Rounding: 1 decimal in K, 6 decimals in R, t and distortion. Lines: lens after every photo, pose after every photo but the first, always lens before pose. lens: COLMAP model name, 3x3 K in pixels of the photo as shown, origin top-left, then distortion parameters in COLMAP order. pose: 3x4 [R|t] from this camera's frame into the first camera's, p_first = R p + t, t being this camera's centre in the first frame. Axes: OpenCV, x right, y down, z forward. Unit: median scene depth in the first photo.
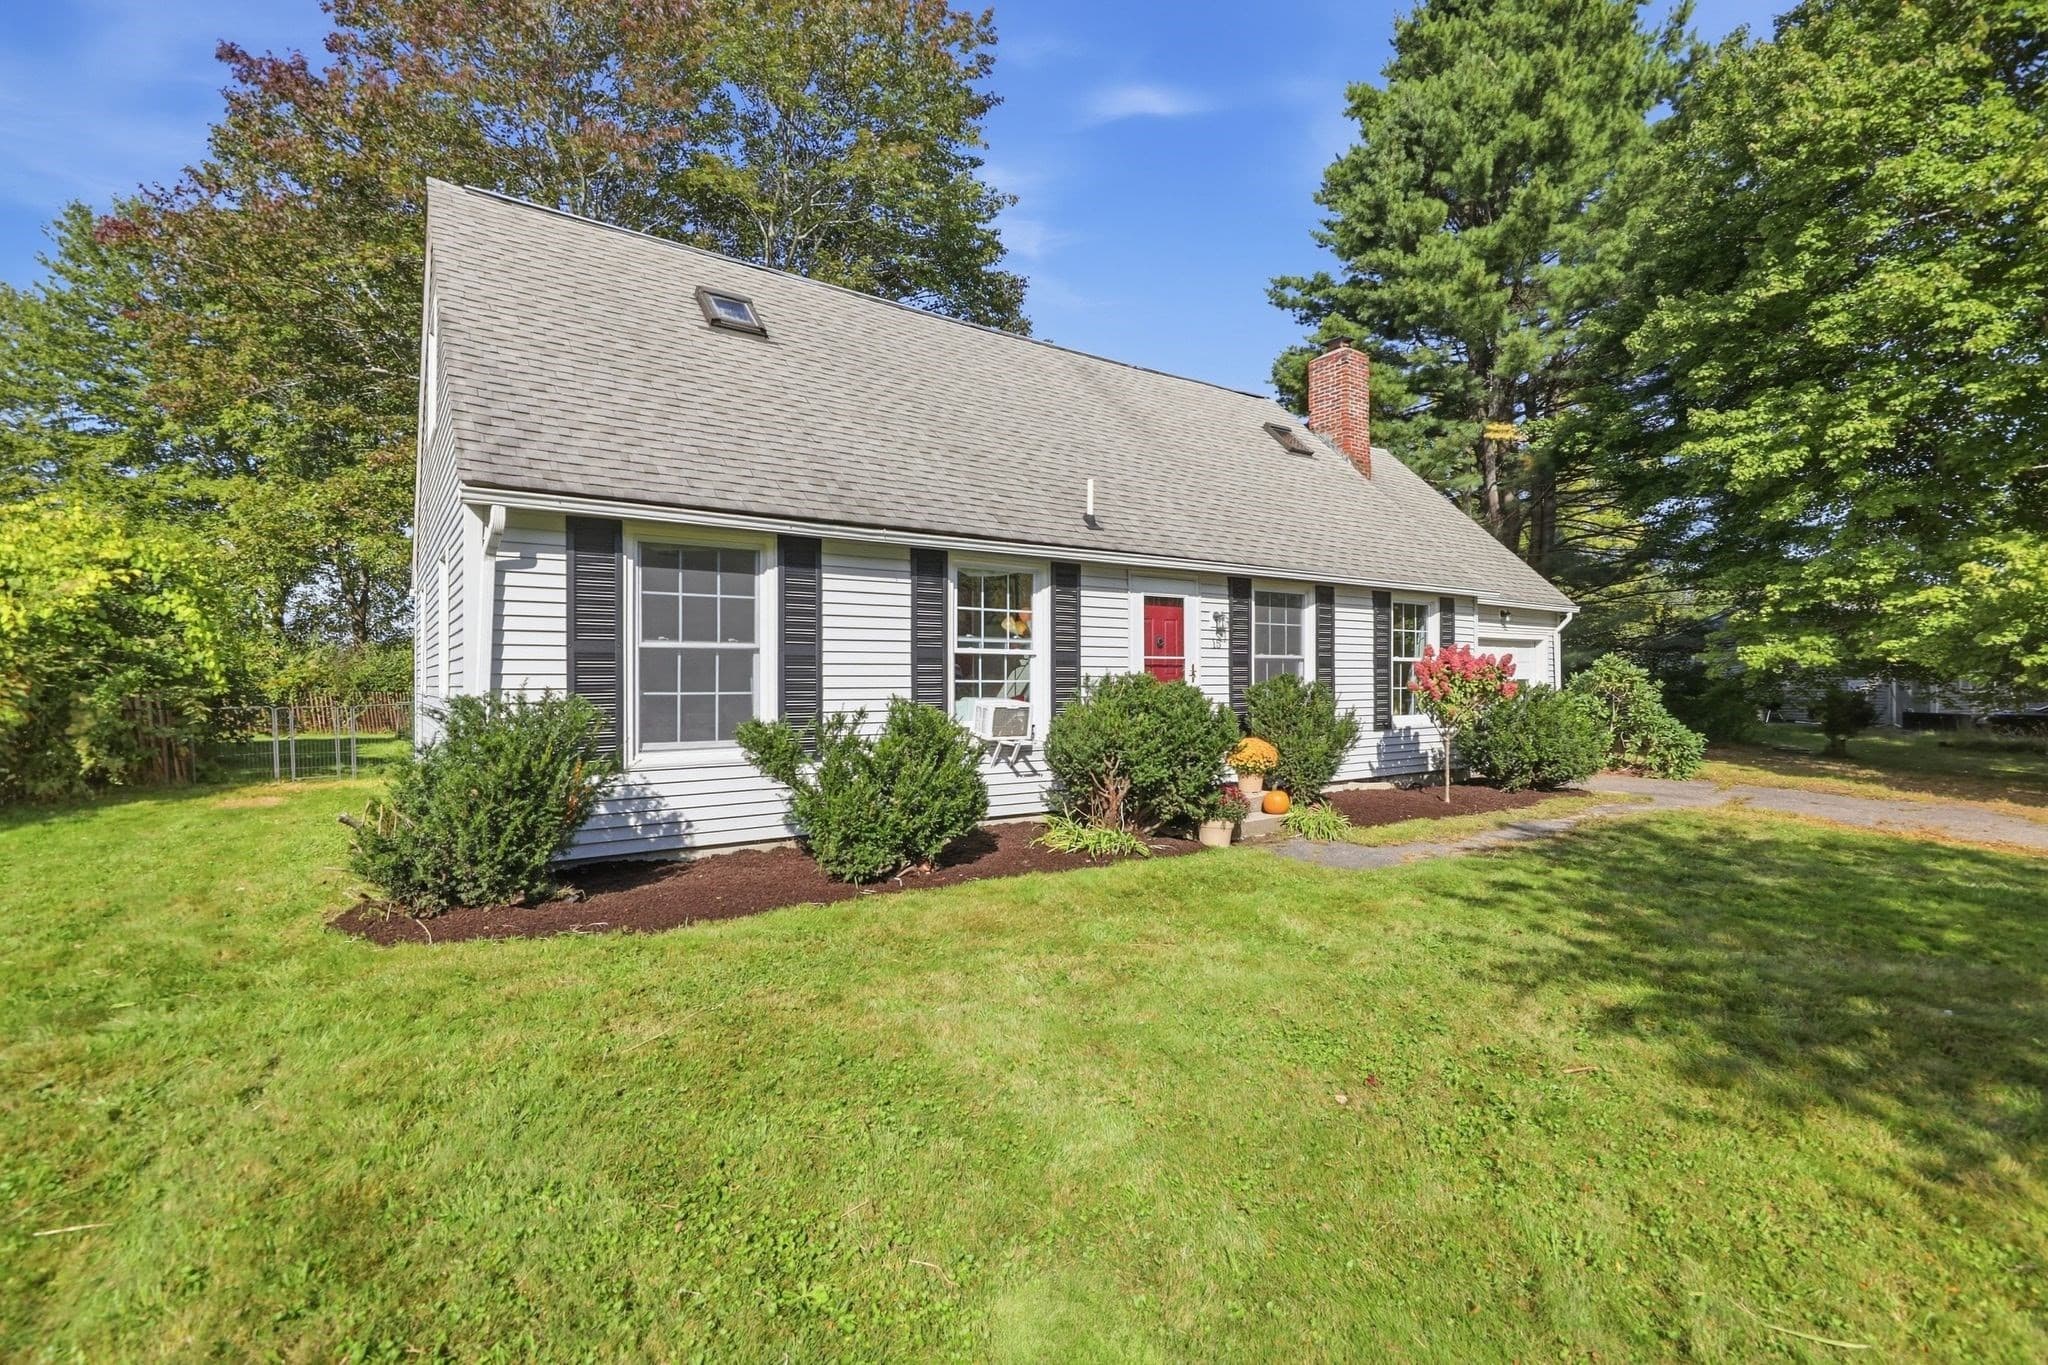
lens RADIAL K [[915.5, 0, 1024.0], [0, 915.5, 682.5], [0, 0, 1]] dist [-0.002427, -0.000377]
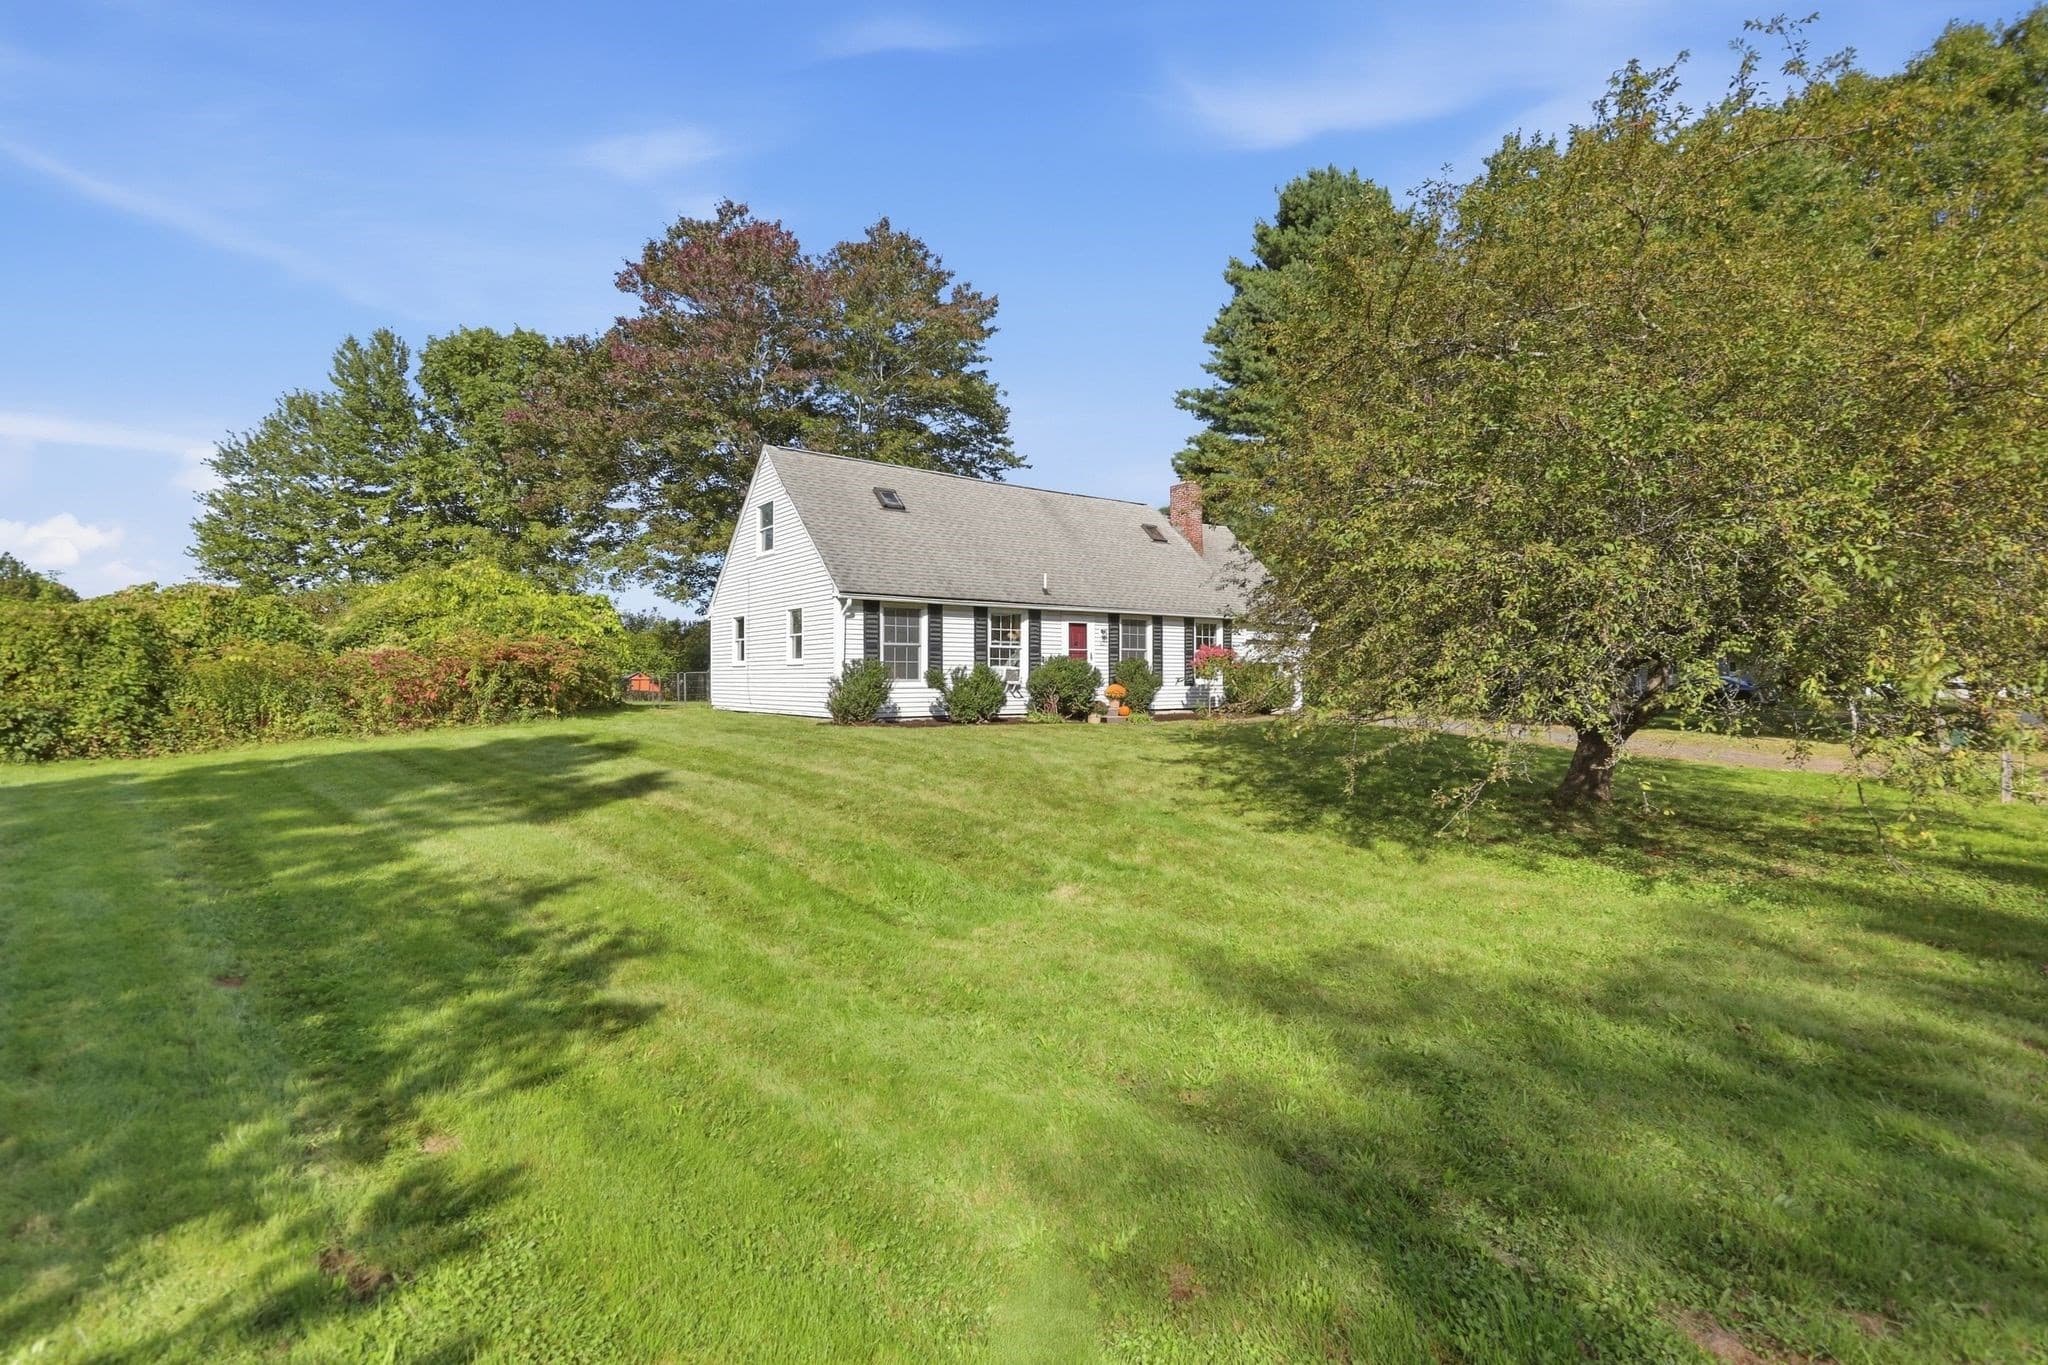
lens RADIAL K [[941.4, 0, 1022.0], [0, 941.4, 658.0], [0, 0, 1]] dist [-0.000805, -0.000389]
pose [[0.999461, 0.001463, 0.032786, -0.068024], [-0.000682, 0.999716, -0.023805, 0.053800], [-0.032812, 0.023770, 0.999179, -1.448698]]
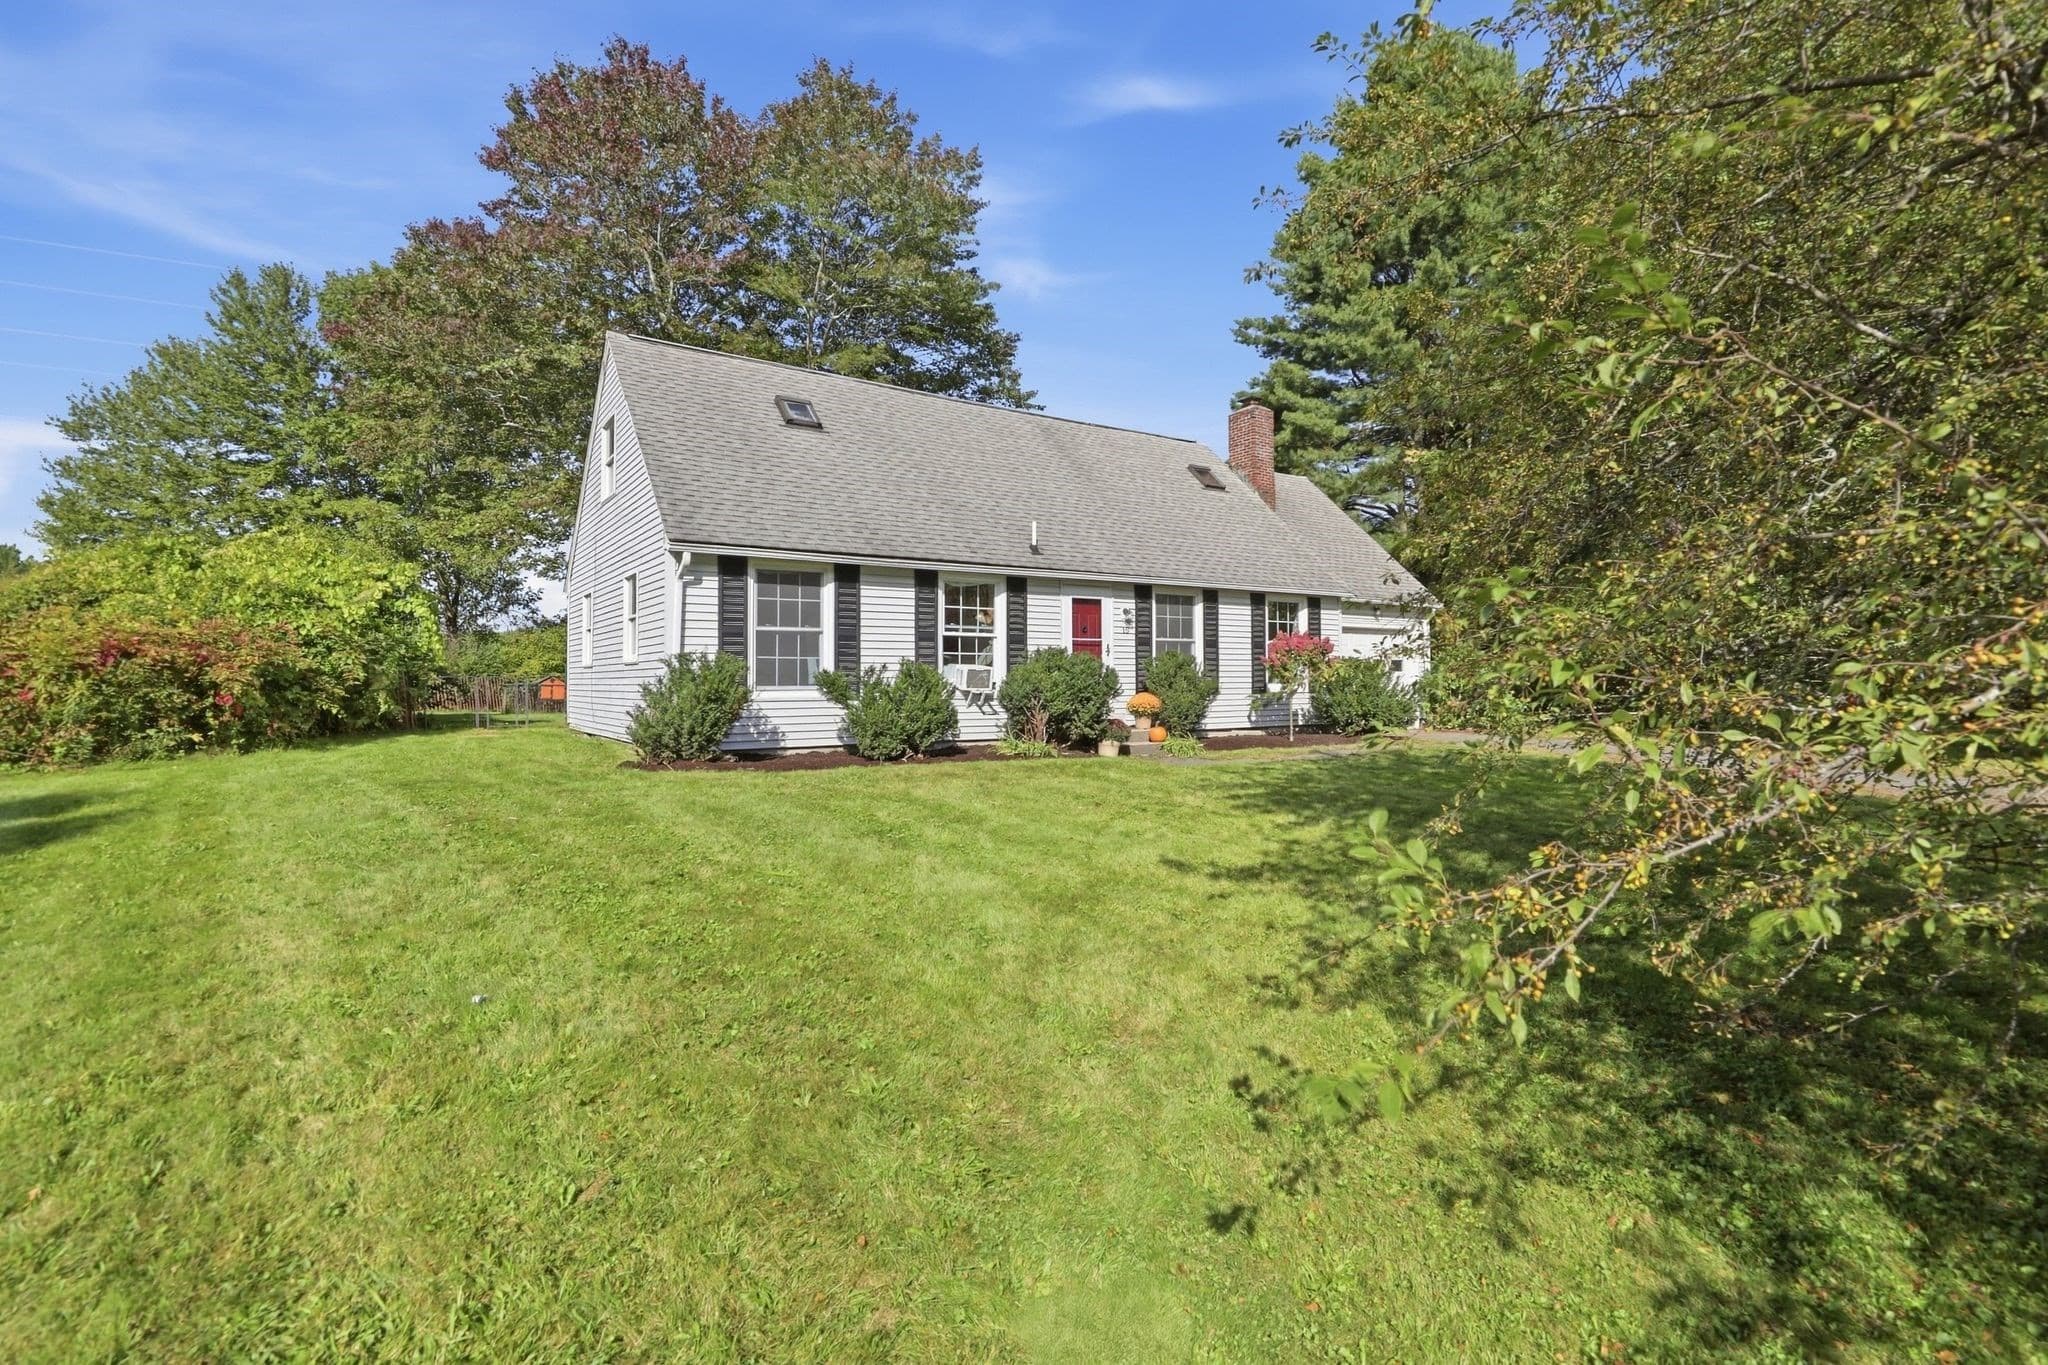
lens RADIAL K [[941.4, 0, 1022.0], [0, 941.4, 658.0], [0, 0, 1]] dist [-0.000805, -0.000389]
pose [[0.999612, -0.001683, -0.027794, 0.098184], [0.000996, 0.999694, -0.024712, 0.044055], [0.027827, 0.024675, 0.999308, -0.572191]]
